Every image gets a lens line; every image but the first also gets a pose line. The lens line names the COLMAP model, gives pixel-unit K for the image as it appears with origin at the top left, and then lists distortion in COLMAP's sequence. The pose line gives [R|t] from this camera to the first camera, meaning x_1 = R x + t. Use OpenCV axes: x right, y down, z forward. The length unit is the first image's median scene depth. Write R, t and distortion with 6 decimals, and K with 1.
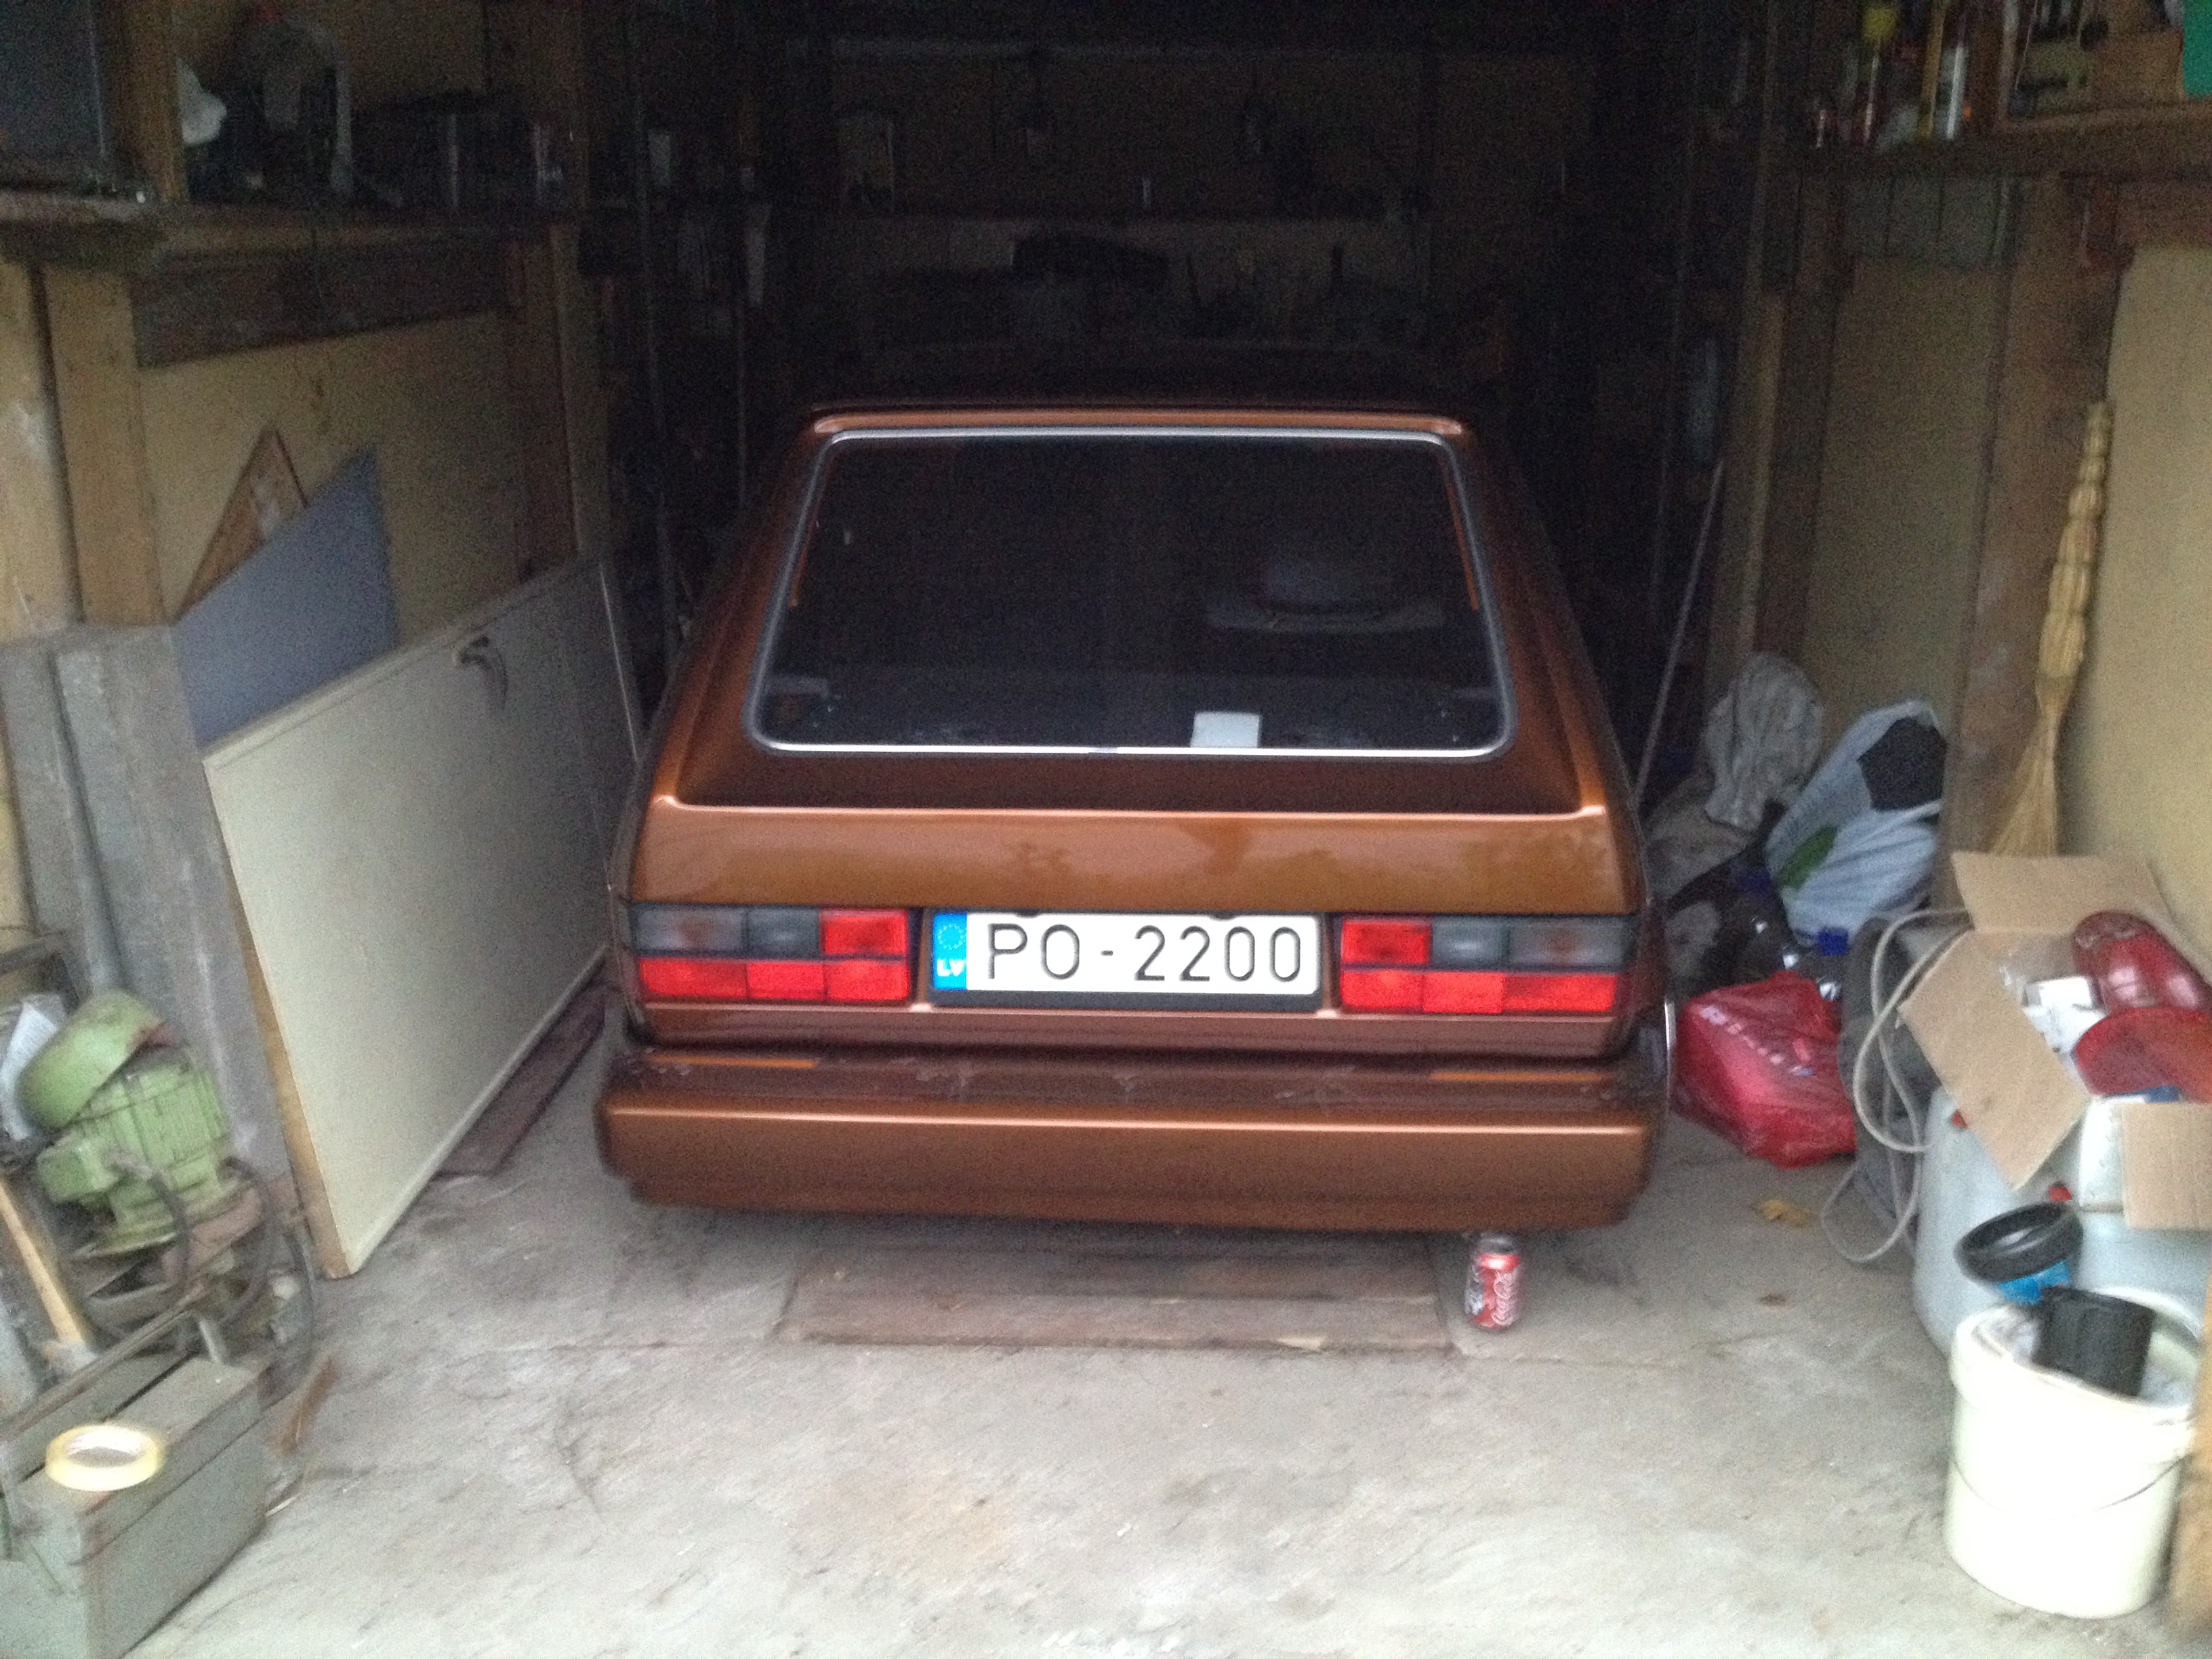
lens RADIAL K [[2234.2, 0, 1086.3], [0, 2234.2, 885.2], [0, 0, 1]] dist [0.113812, -0.303729]
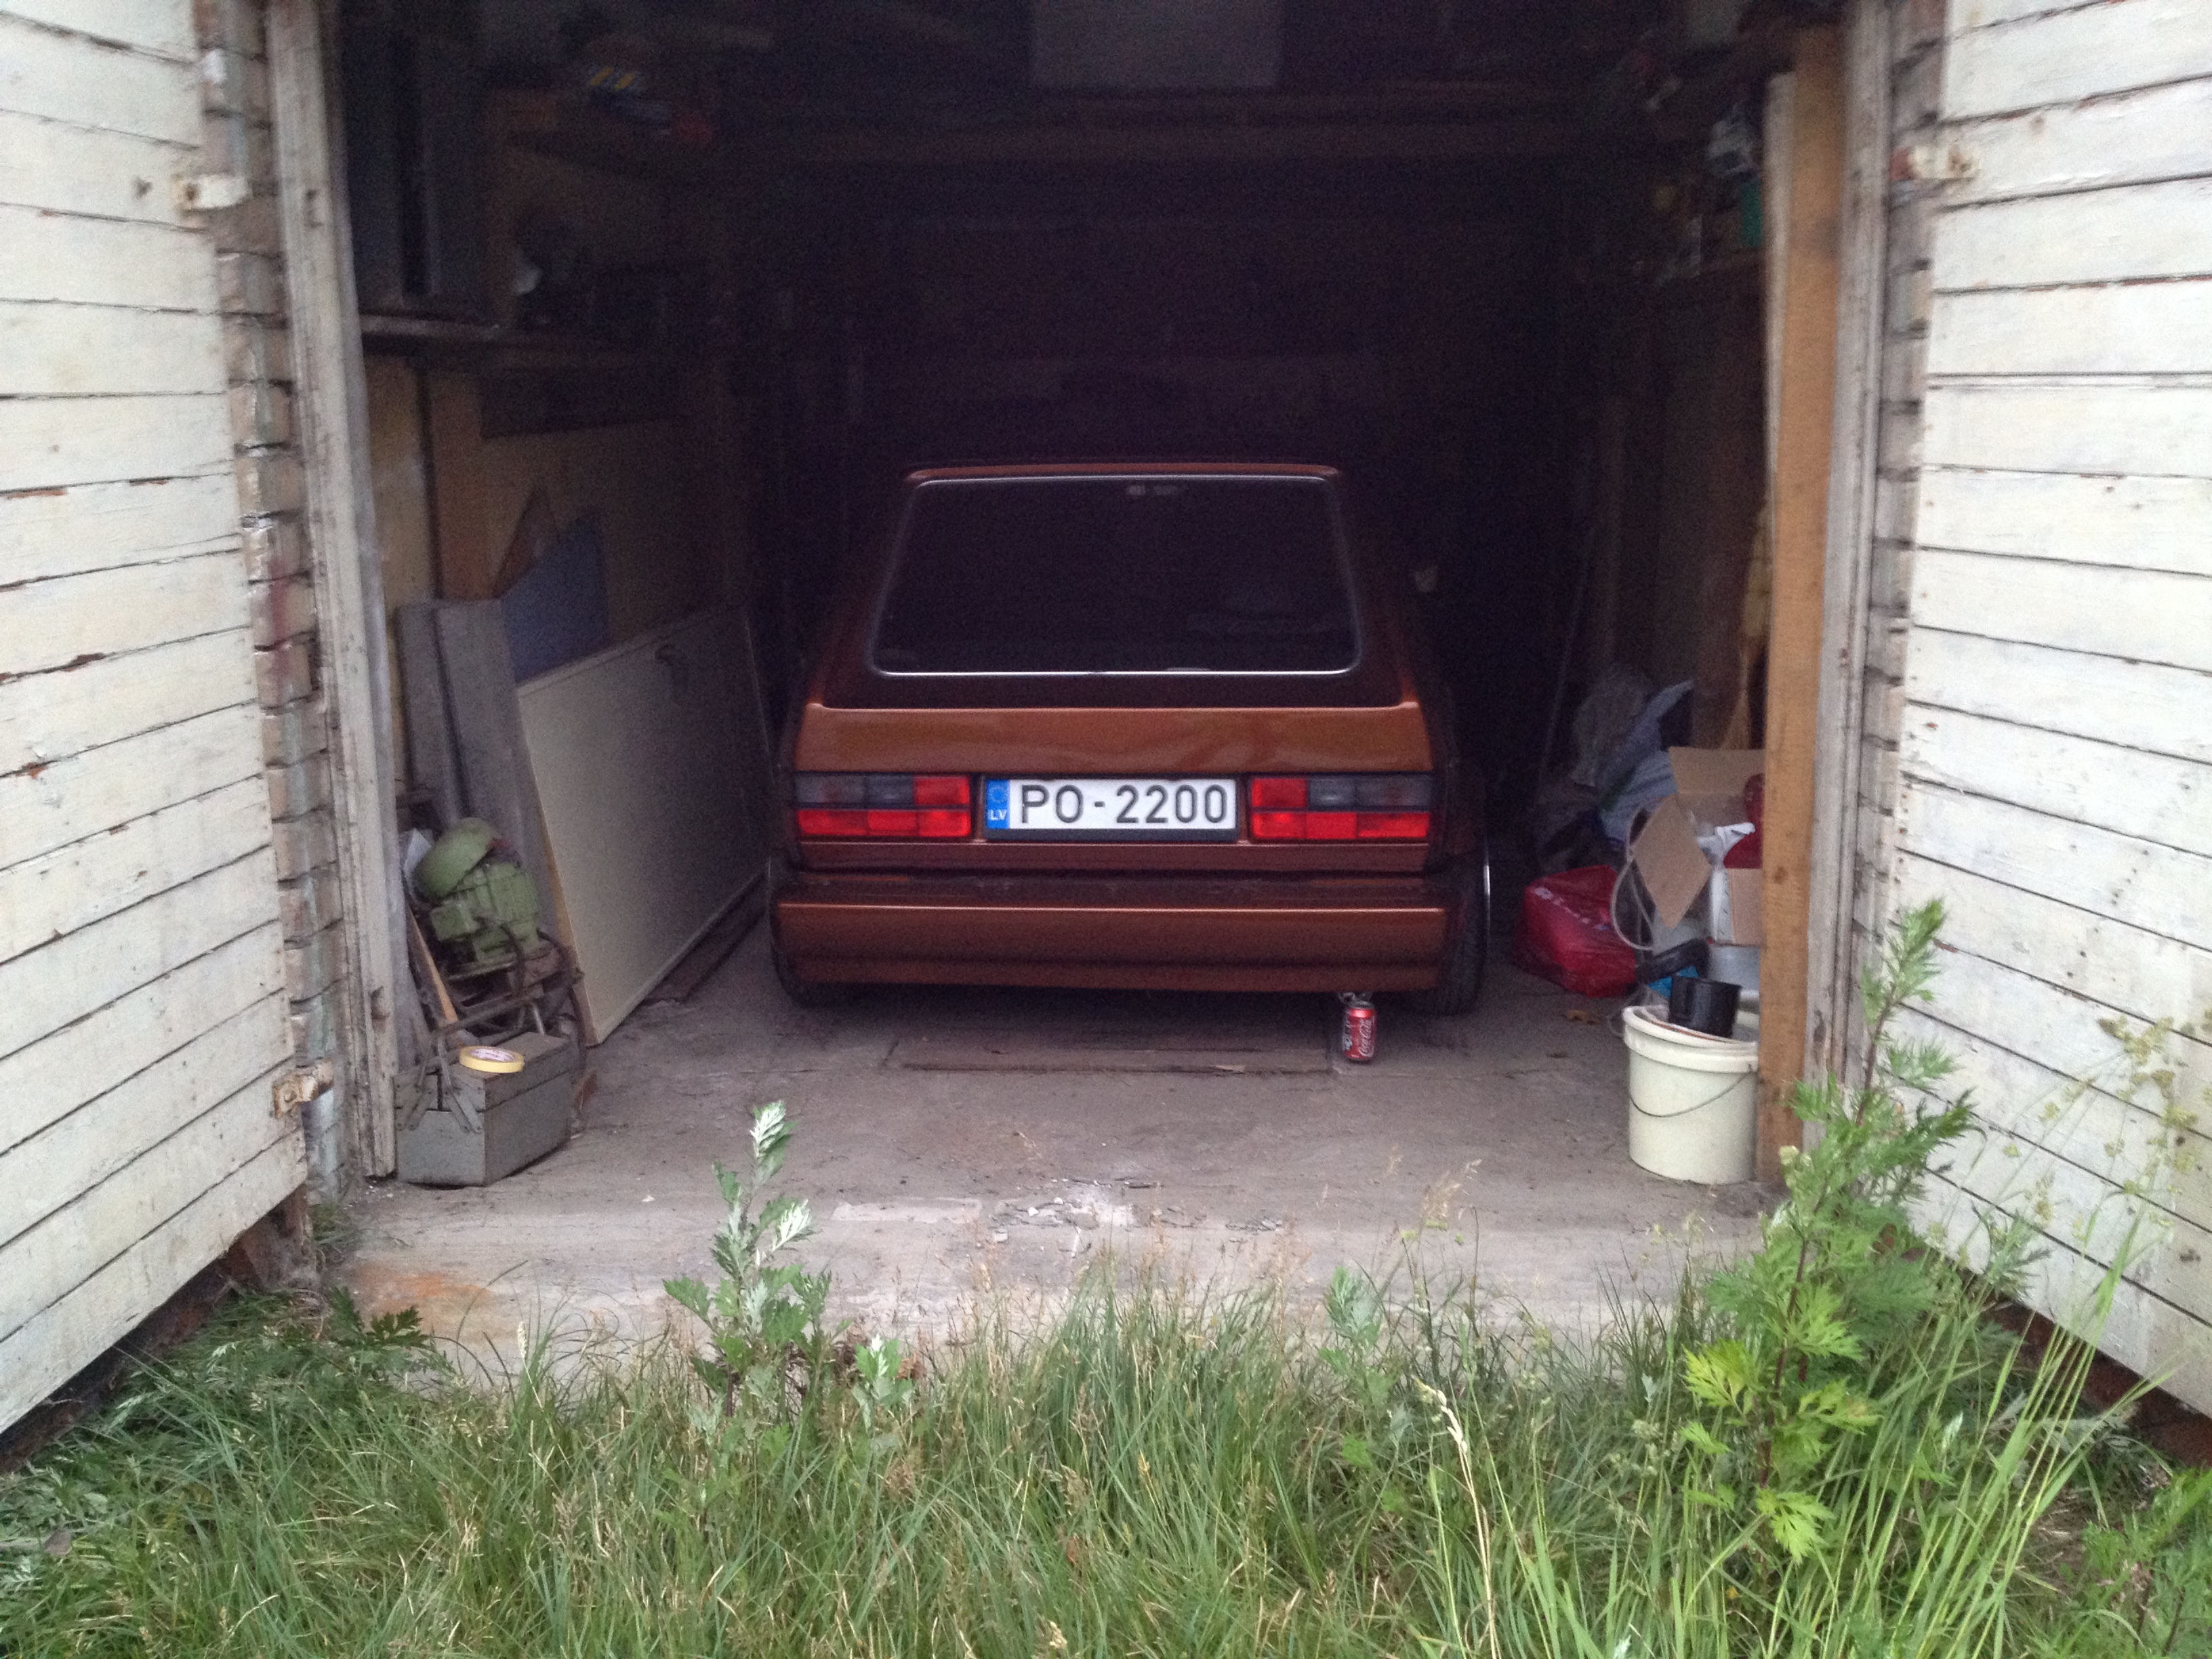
lens RADIAL K [[2079.4, 0, 1079.4], [0, 2079.4, 830.8], [0, 0, 1]] dist [0.125069, -0.297135]
pose [[0.999565, -0.005160, -0.029049, 0.037051], [0.003139, 0.997600, -0.069170, 0.146723], [0.029336, 0.069049, 0.997182, -0.424815]]
